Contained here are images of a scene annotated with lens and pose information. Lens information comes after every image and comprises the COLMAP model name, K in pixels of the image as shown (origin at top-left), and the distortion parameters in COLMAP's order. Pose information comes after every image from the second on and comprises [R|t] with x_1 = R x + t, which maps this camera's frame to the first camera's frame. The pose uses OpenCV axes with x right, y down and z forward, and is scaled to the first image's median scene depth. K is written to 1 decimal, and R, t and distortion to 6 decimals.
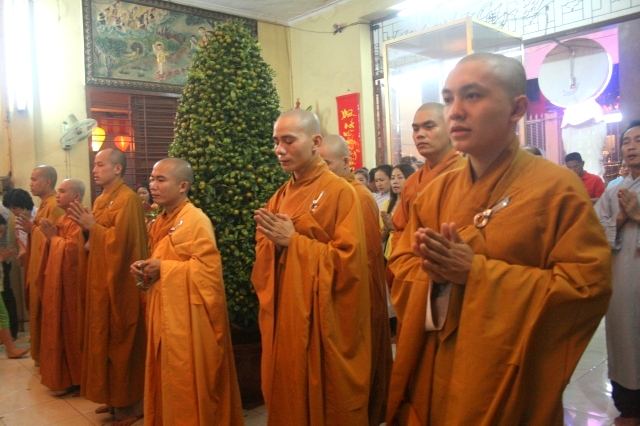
lens RADIAL K [[572.0, 0, 335.9], [0, 572.0, 209.6], [0, 0, 1]] dist [-0.067771, 0.000000]
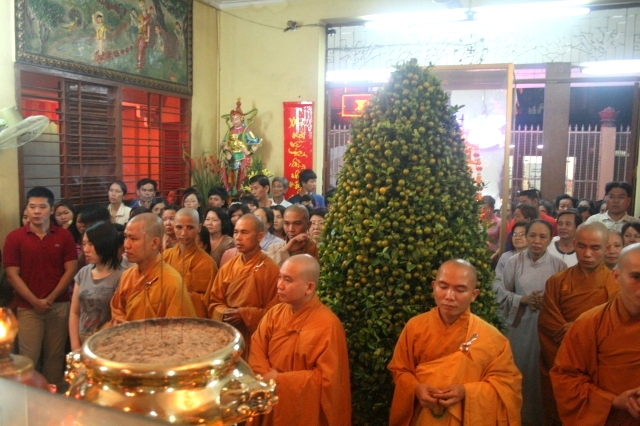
lens RADIAL K [[572.0, 0, 304.0], [0, 572.0, 220.9], [0, 0, 1]] dist [-0.067771, 0.000000]
pose [[0.904532, 0.018816, 0.425991, -0.710997], [-0.055525, 0.995717, 0.073918, -0.158696], [-0.422775, -0.090515, 0.901703, 0.309392]]
